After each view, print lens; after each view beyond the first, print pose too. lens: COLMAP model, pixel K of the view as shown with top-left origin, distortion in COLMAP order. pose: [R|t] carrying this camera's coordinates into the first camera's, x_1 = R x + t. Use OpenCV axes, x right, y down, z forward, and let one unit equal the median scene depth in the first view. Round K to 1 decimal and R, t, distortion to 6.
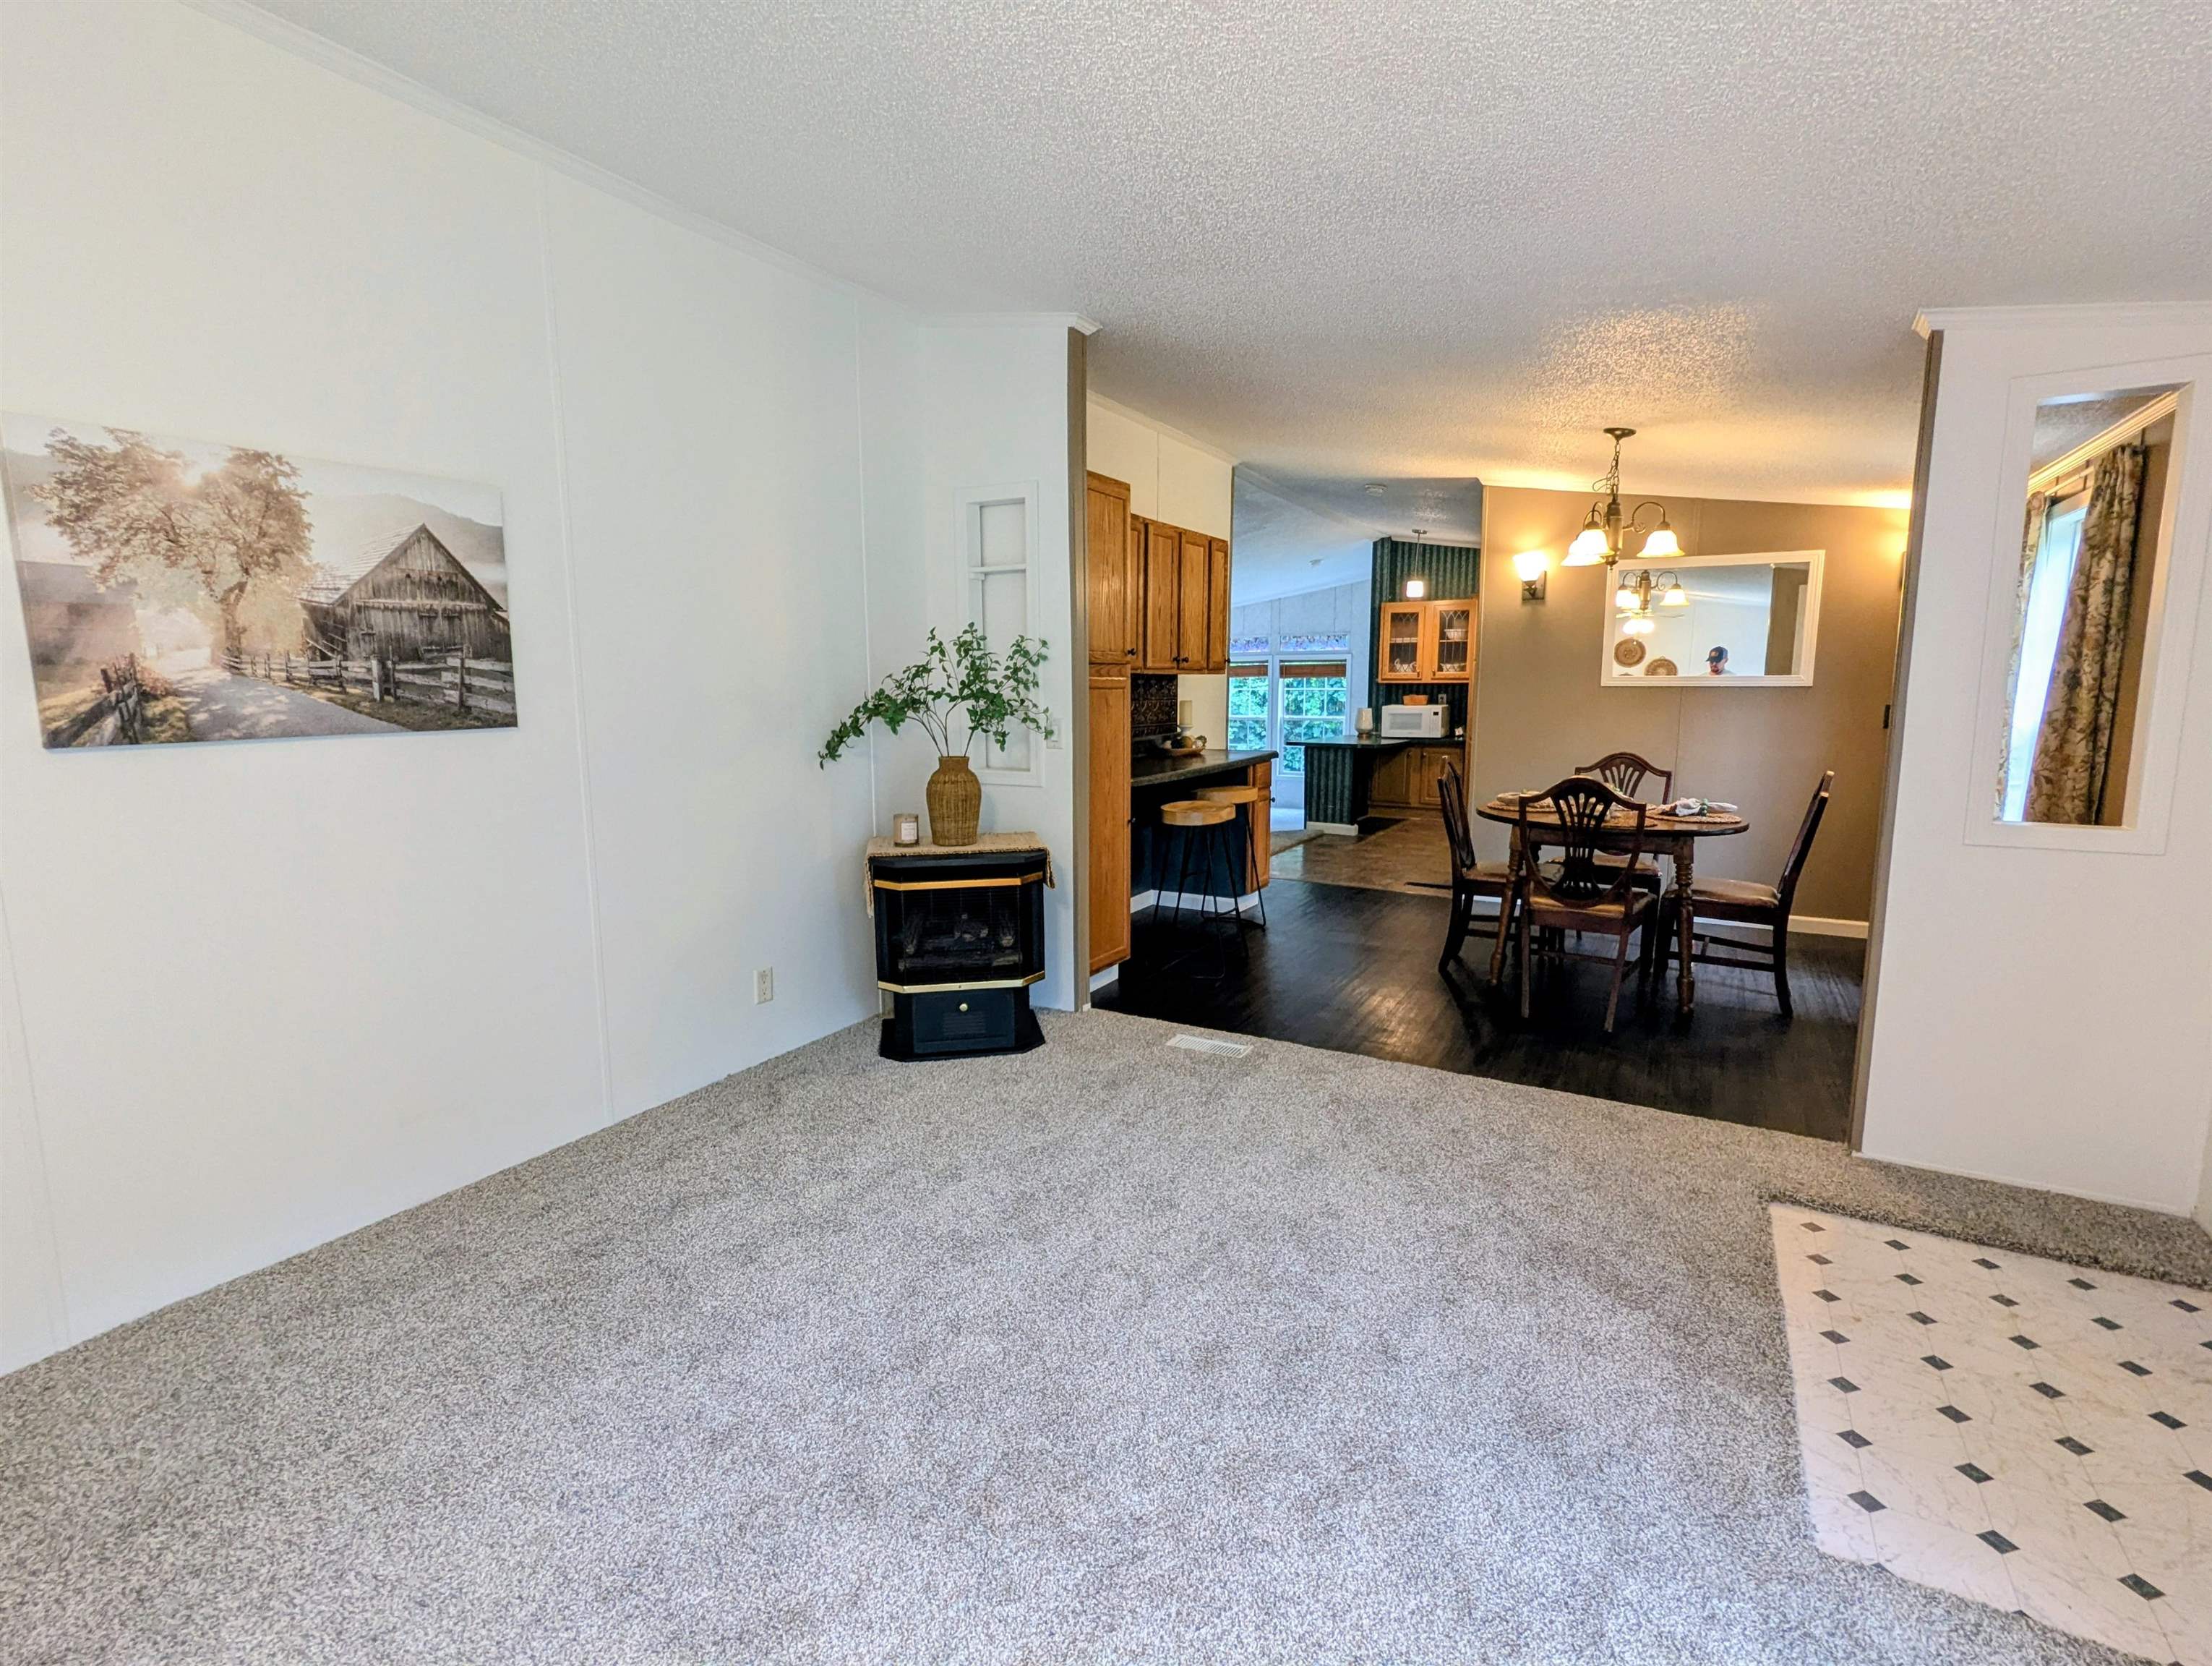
lens RADIAL K [[1048.1, 0, 1104.0], [0, 1048.1, 829.9], [0, 0, 1]] dist [0.002853, -0.000561]
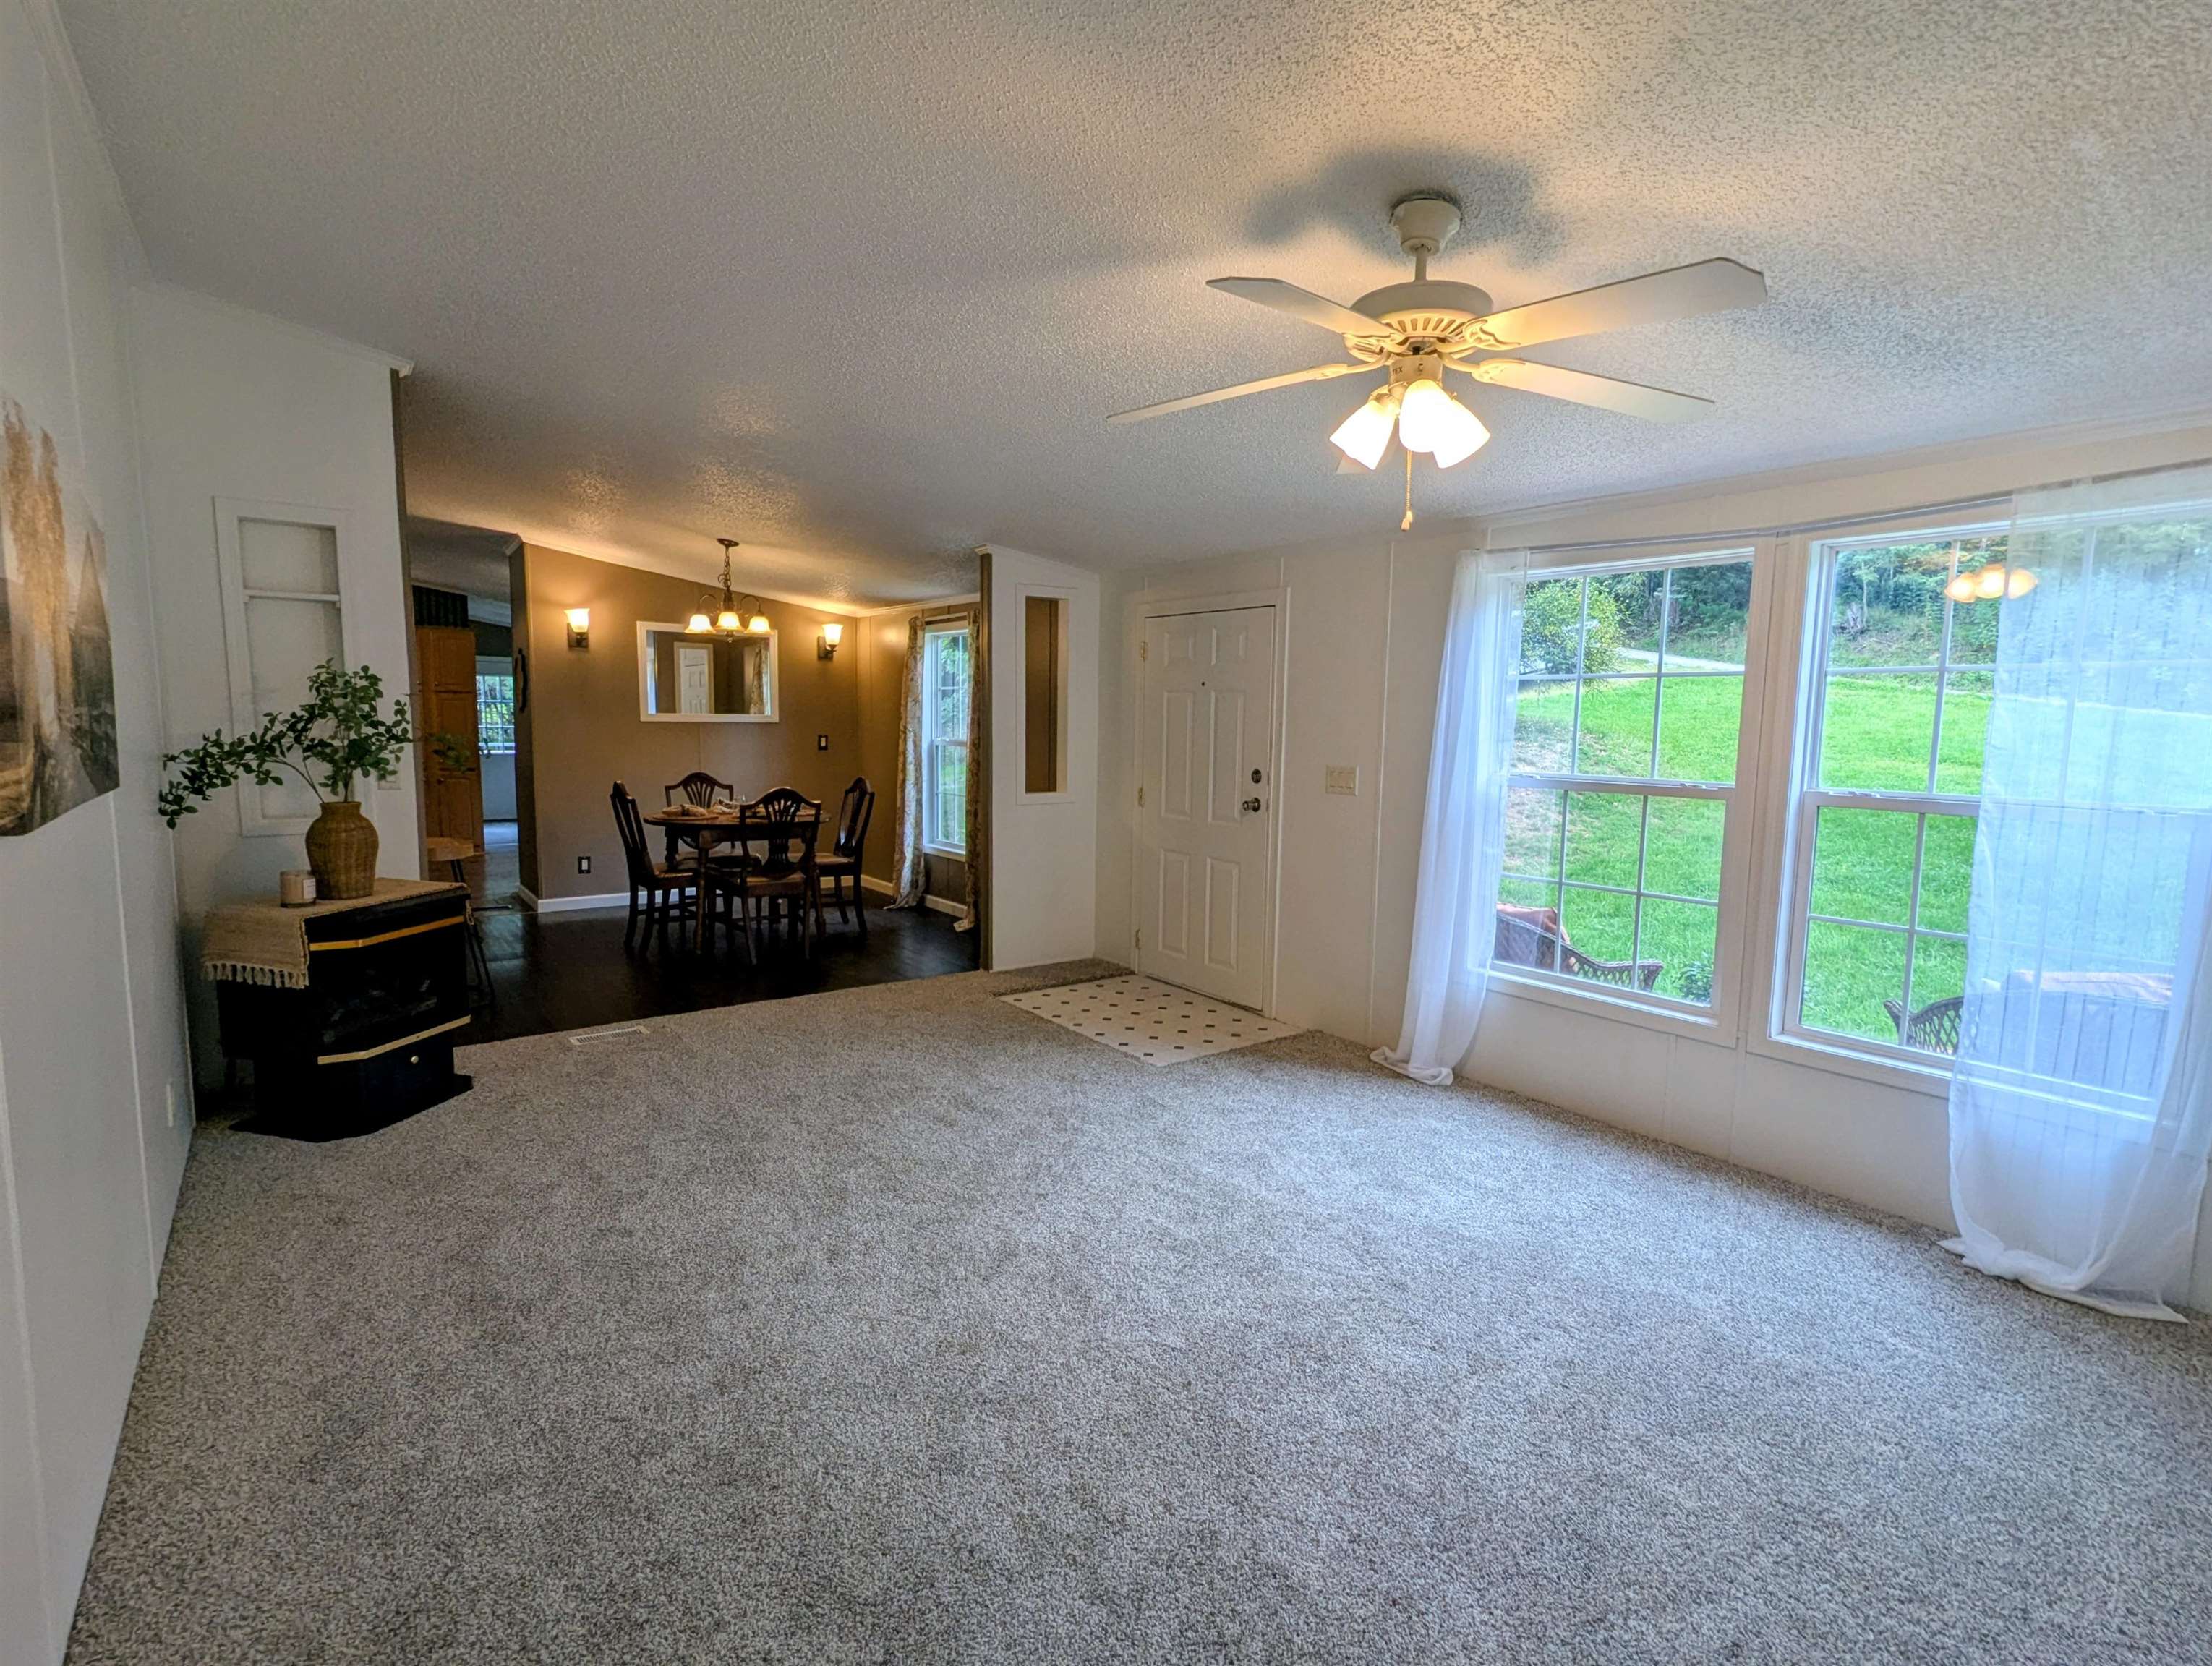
lens RADIAL K [[1036.6, 0, 1100.5], [0, 1036.6, 824.2], [0, 0, 1]] dist [-0.001041, -0.000837]
pose [[0.400211, -0.087168, 0.912268, -0.479173], [0.111758, 0.992678, 0.045823, -0.011990], [-0.909583, 0.083614, 0.407023, 0.013397]]
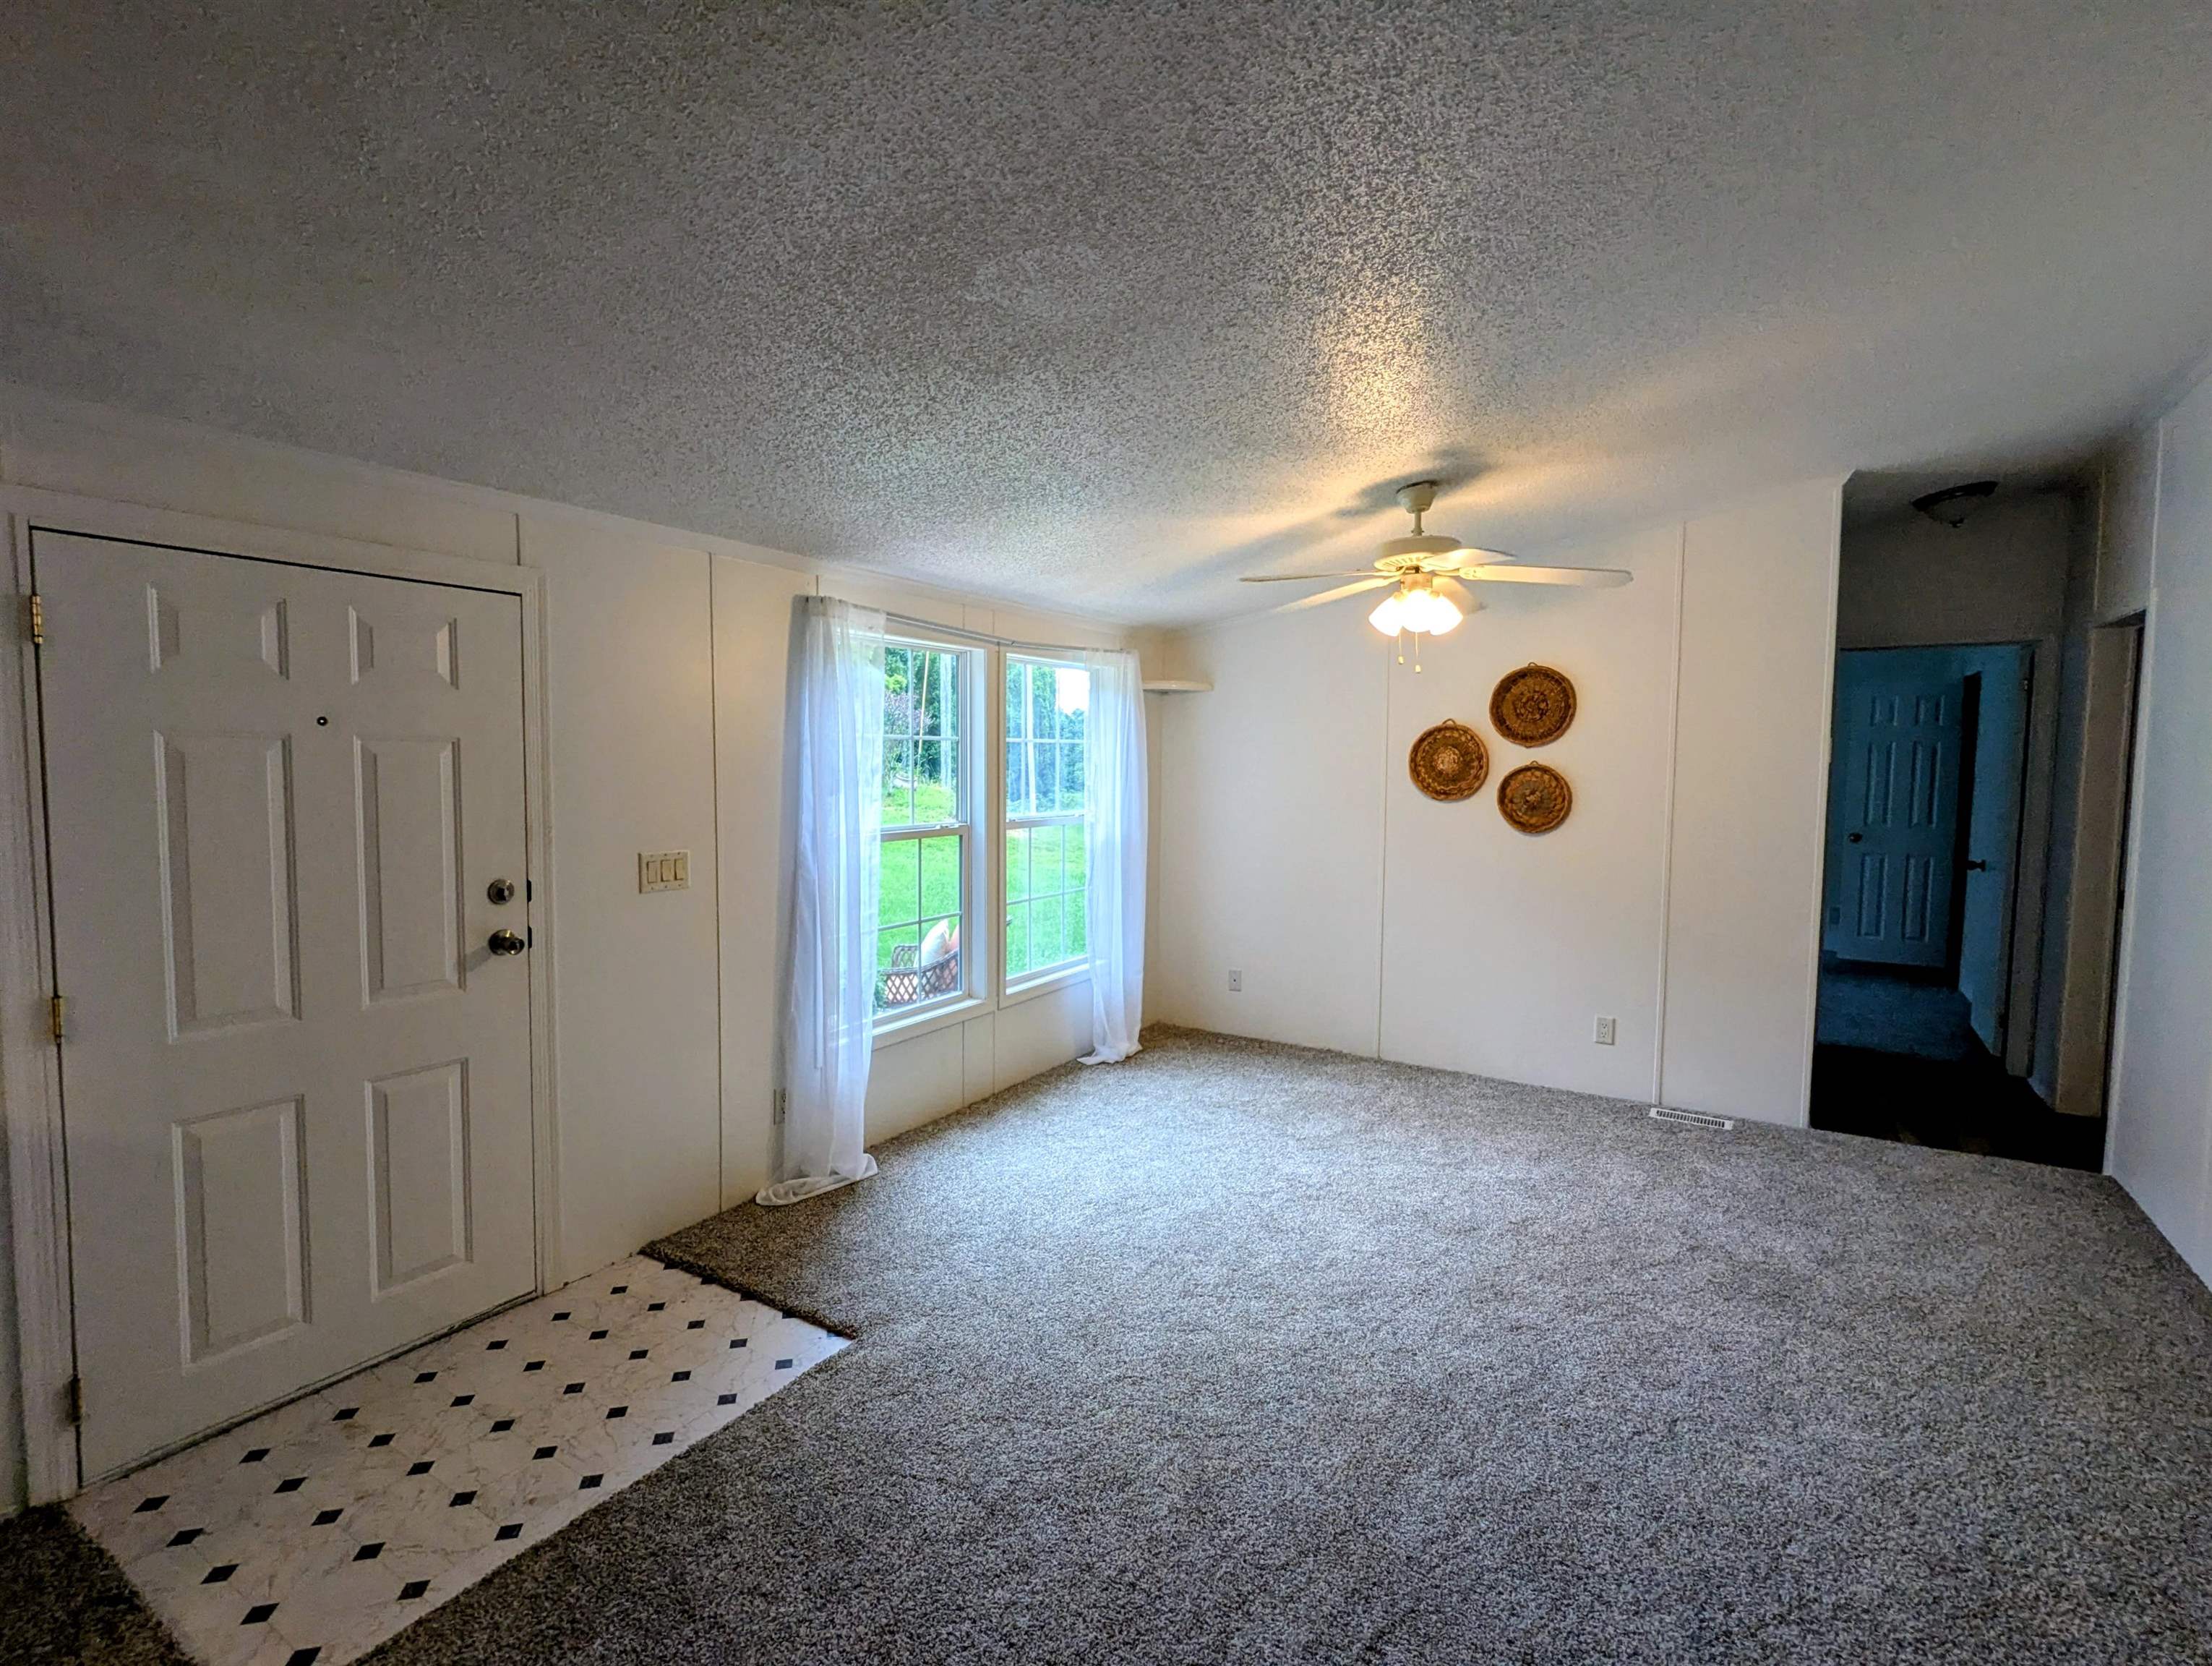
lens RADIAL K [[1059.6, 0, 1091.1], [0, 1059.6, 826.0], [0, 0, 1]] dist [0.000057, -0.000916]
pose [[-0.998338, -0.012652, 0.056227, 0.066169], [-0.000748, 0.978367, 0.206875, -0.131074], [-0.057628, 0.206489, -0.976750, 0.708829]]
